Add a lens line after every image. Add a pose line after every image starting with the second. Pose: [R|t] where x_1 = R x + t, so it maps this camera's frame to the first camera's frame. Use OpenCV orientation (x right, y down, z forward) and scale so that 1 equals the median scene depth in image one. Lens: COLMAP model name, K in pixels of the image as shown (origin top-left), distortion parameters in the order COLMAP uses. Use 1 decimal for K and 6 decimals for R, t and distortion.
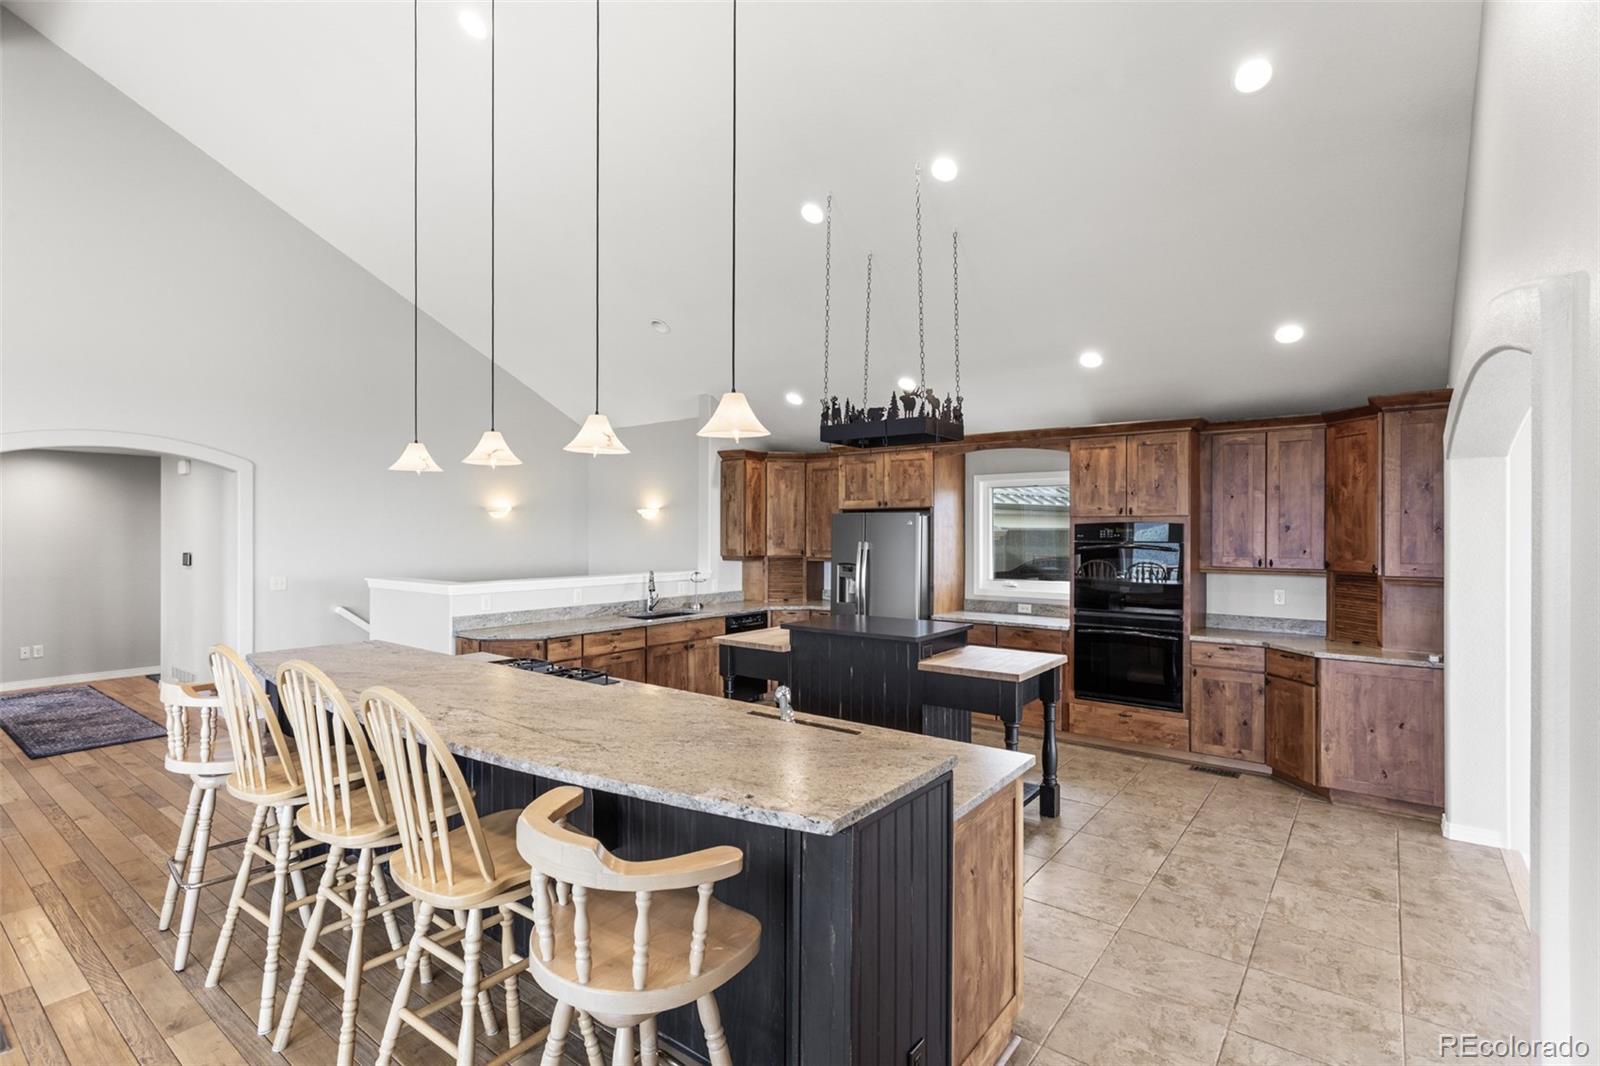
lens RADIAL K [[771.6, 0, 801.4], [0, 771.6, 524.1], [0, 0, 1]] dist [0.004362, -0.000564]
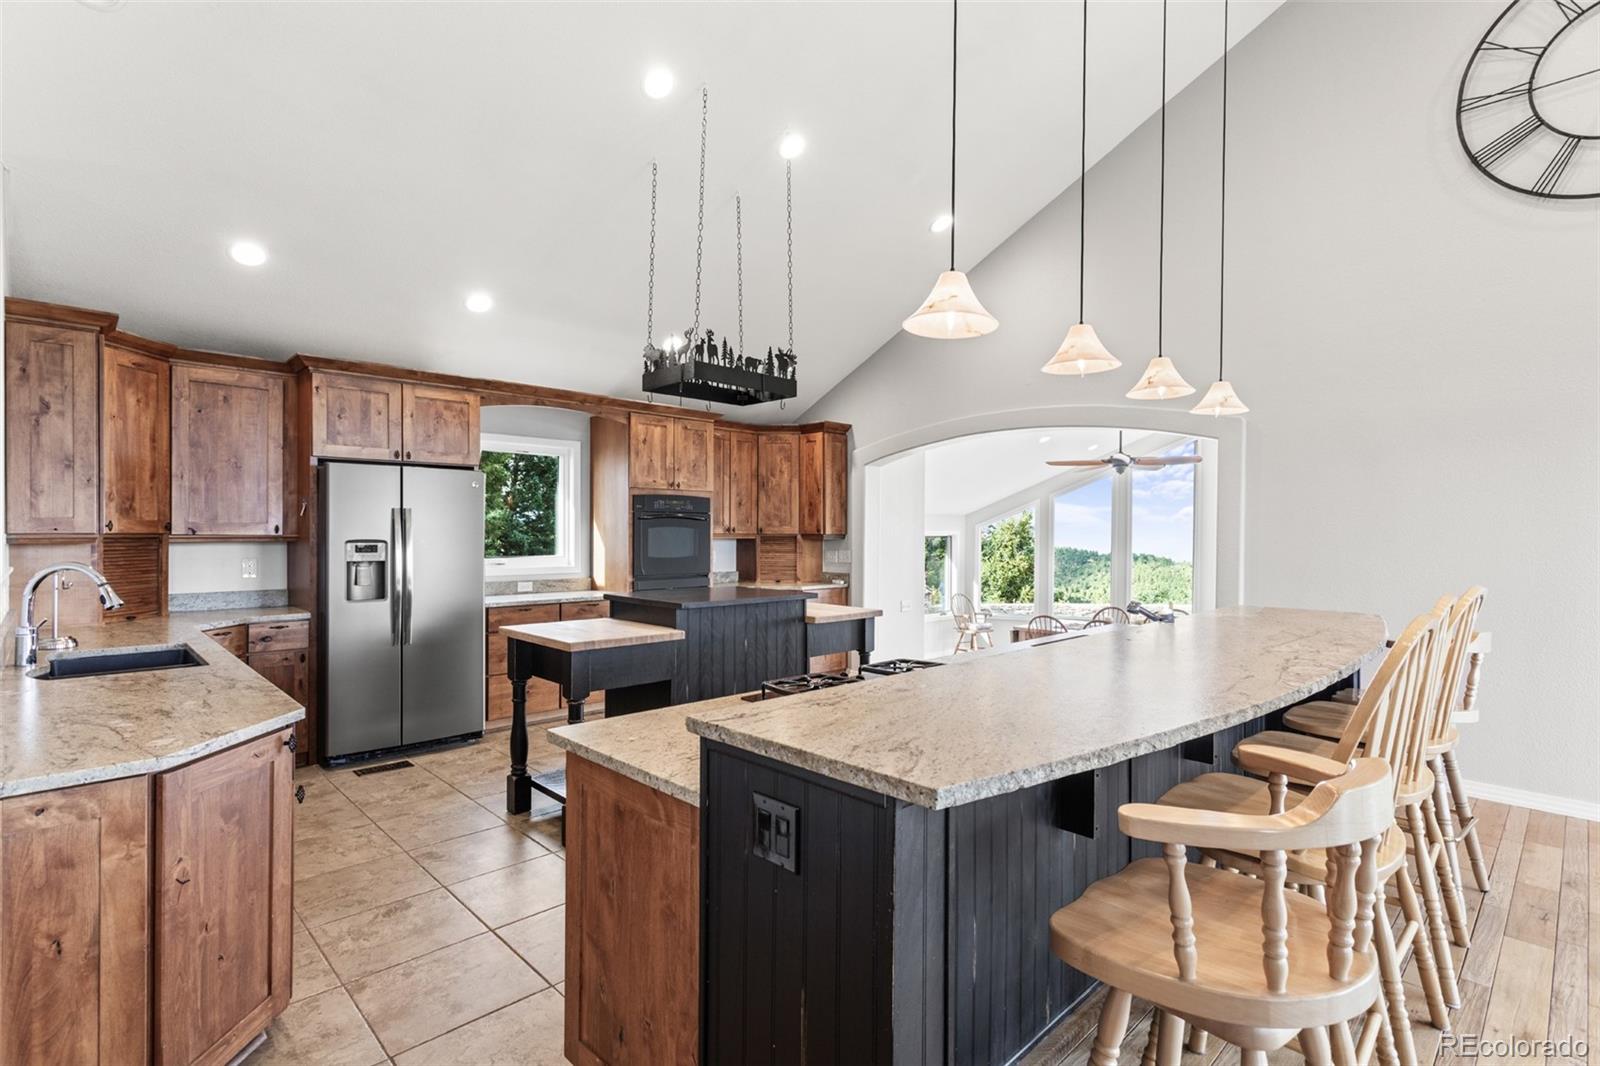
lens RADIAL K [[771.6, 0, 792.2], [0, 771.6, 535.2], [0, 0, 1]] dist [0.004362, -0.000564]
pose [[0.139116, -0.006420, 0.990255, -0.660623], [-0.012979, 0.999881, 0.008306, 0.044224], [-0.990191, -0.014008, 0.139016, 0.660493]]
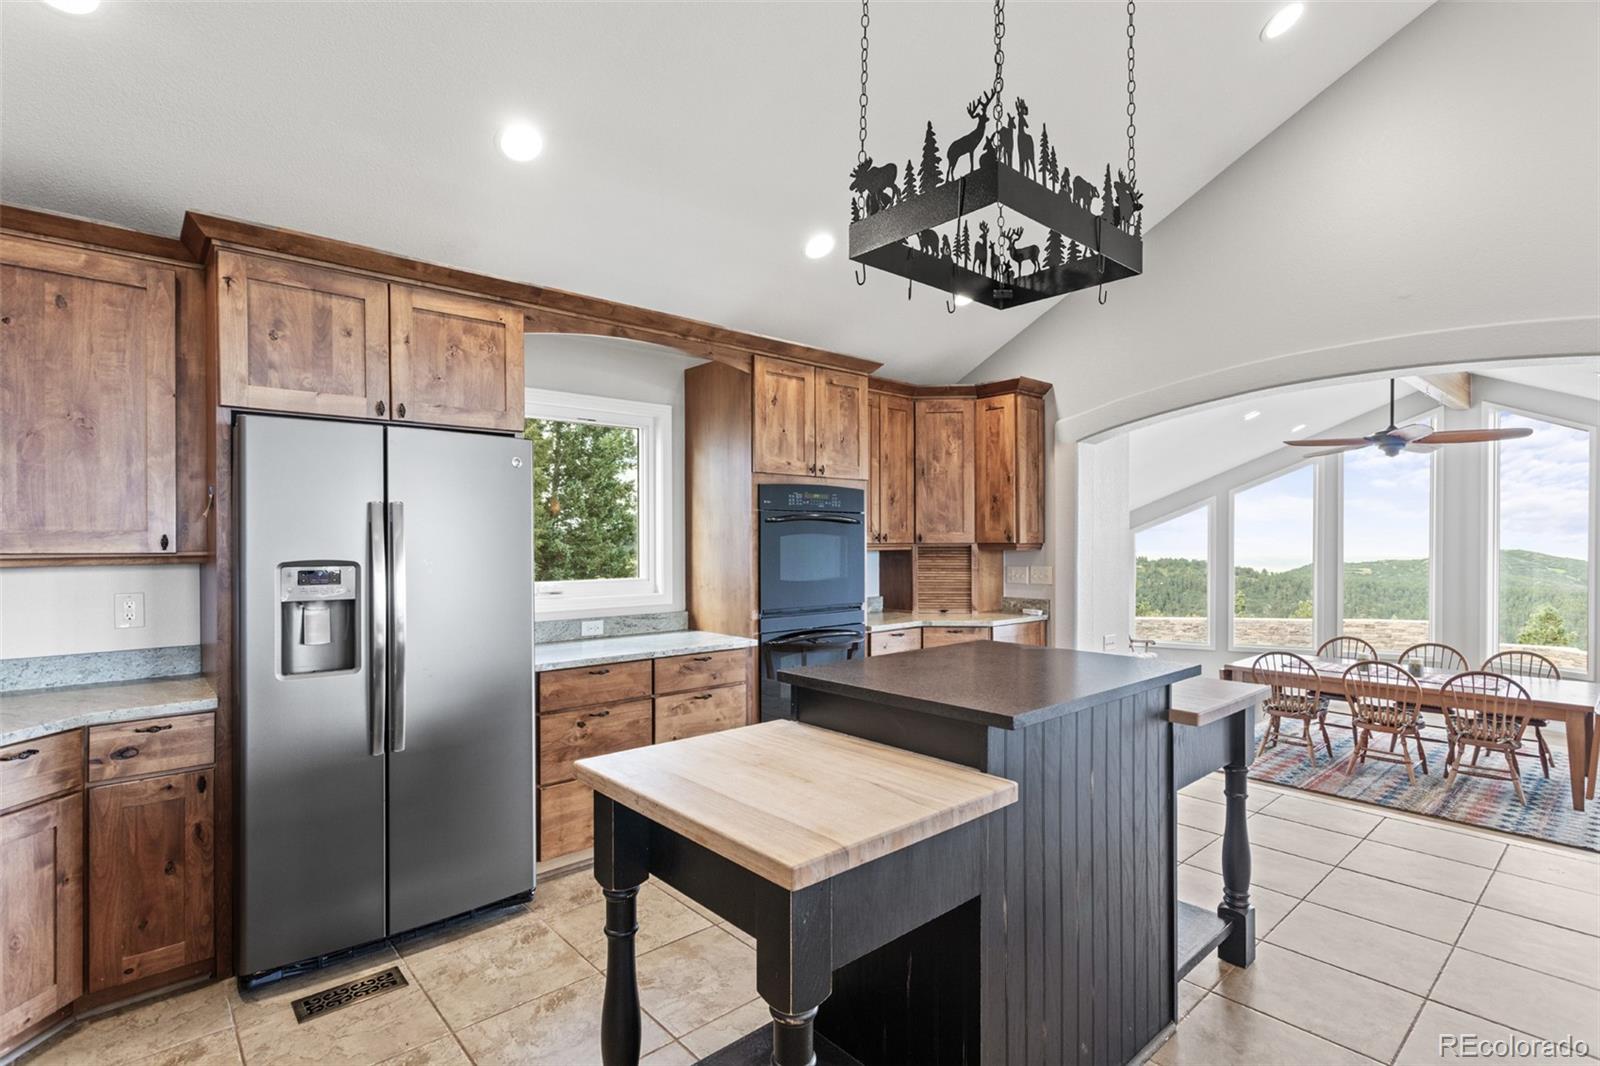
lens RADIAL K [[771.6, 0, 791.9], [0, 771.6, 540.9], [0, 0, 1]] dist [0.004362, -0.000564]
pose [[0.184218, -0.005636, 0.982869, -0.301987], [-0.006352, 0.999956, 0.006925, 0.045513], [-0.982865, -0.007519, 0.184174, 0.871857]]
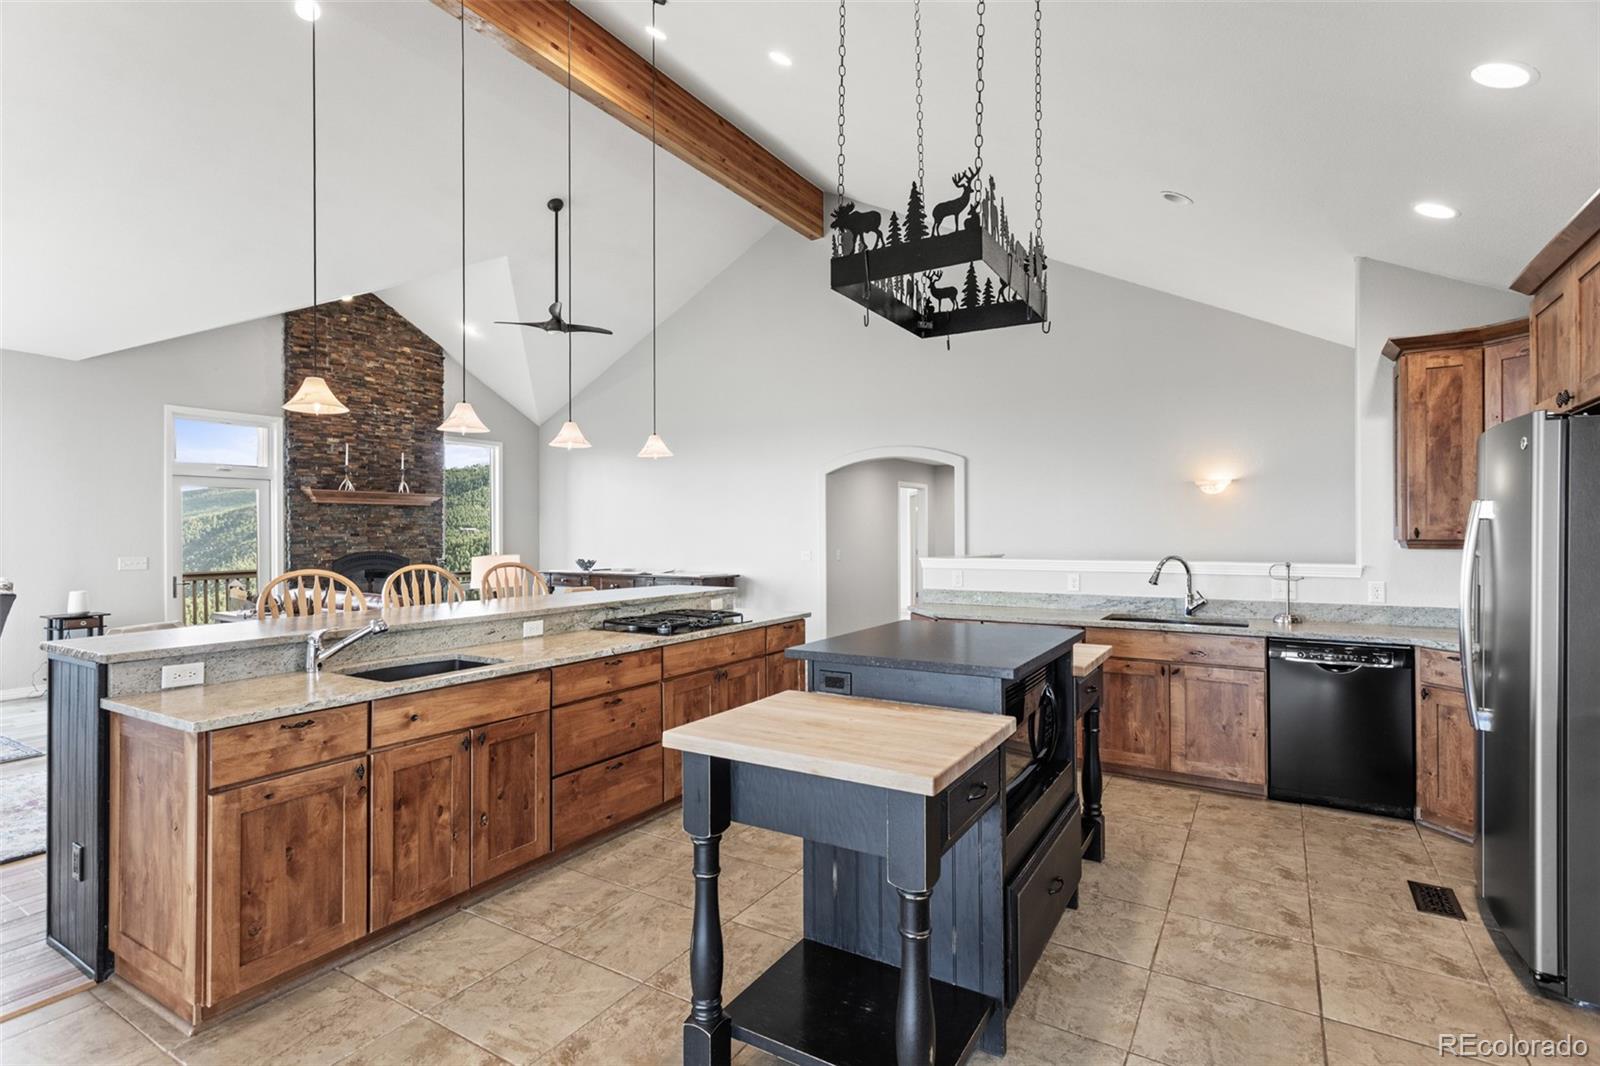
lens RADIAL K [[771.6, 0, 799.9], [0, 771.6, 534.3], [0, 0, 1]] dist [0.004362, -0.000564]
pose [[0.109951, -0.001953, -0.993935, 0.537838], [0.013068, 0.999914, -0.000519, 0.044279], [0.993851, -0.012932, 0.109967, 0.702566]]
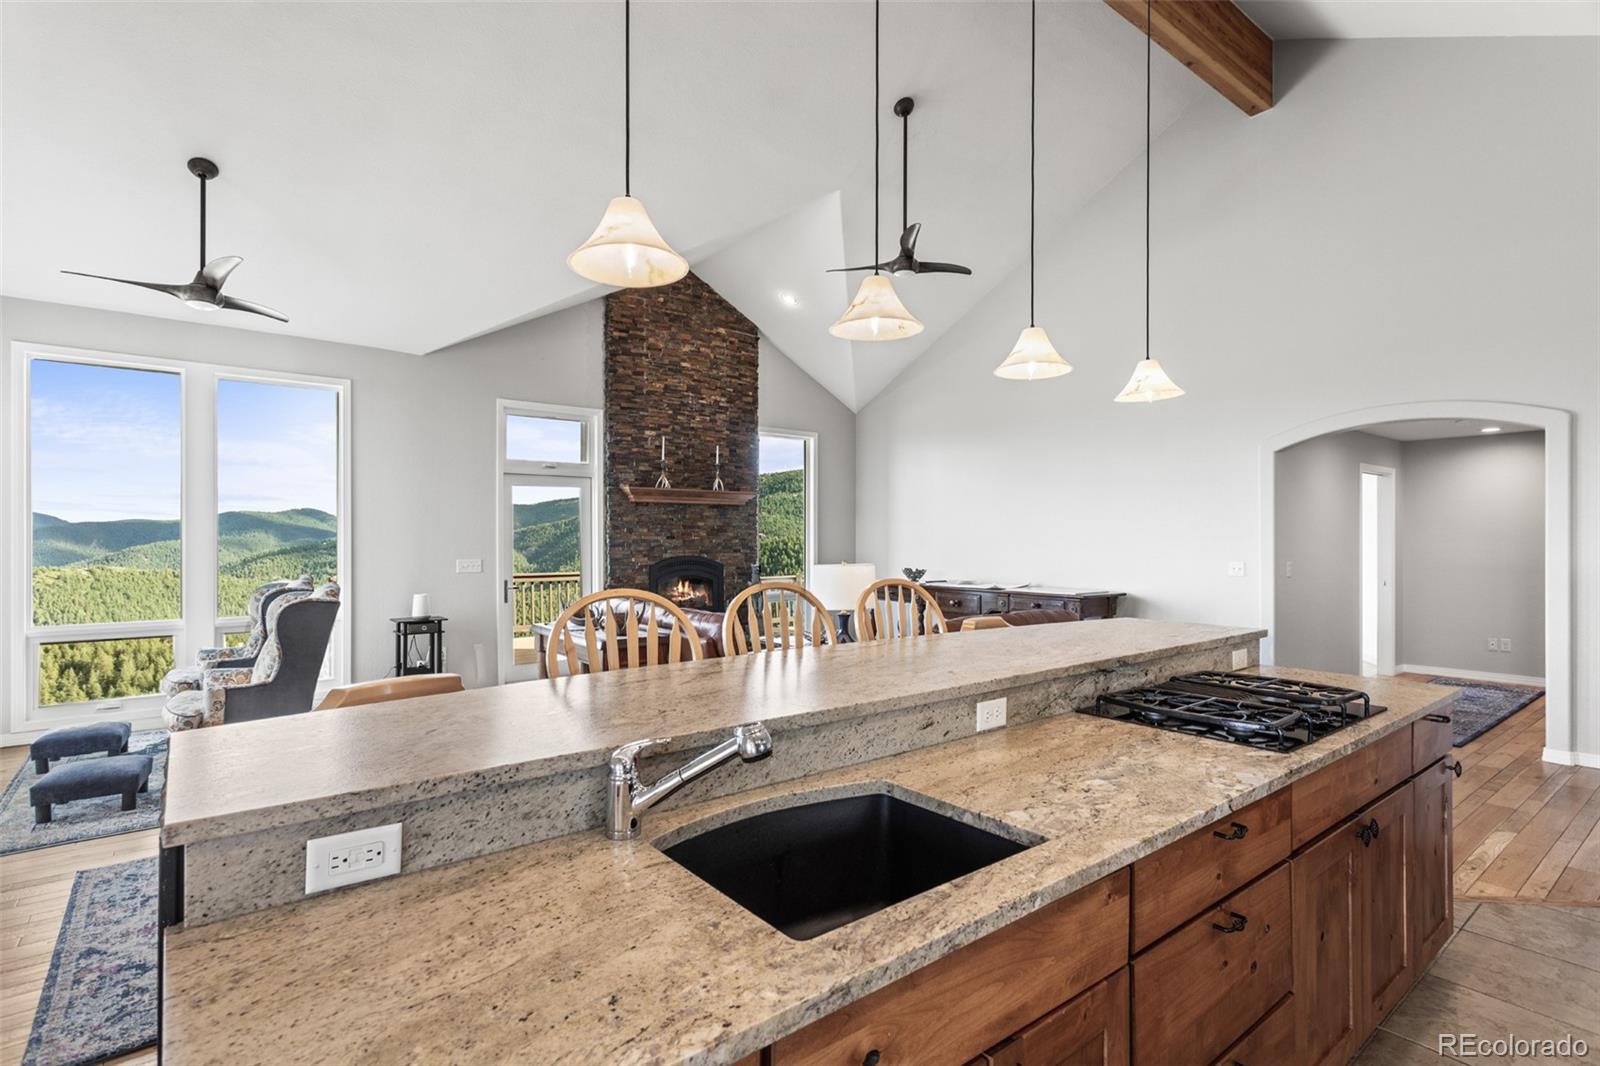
lens RADIAL K [[771.6, 0, 792.3], [0, 771.6, 547.0], [0, 0, 1]] dist [0.004362, -0.000564]
pose [[-0.245254, 0.006768, -0.969435, 0.198362], [0.007189, 0.999961, 0.005162, 0.044942], [0.969432, -0.005703, -0.245293, 0.541096]]
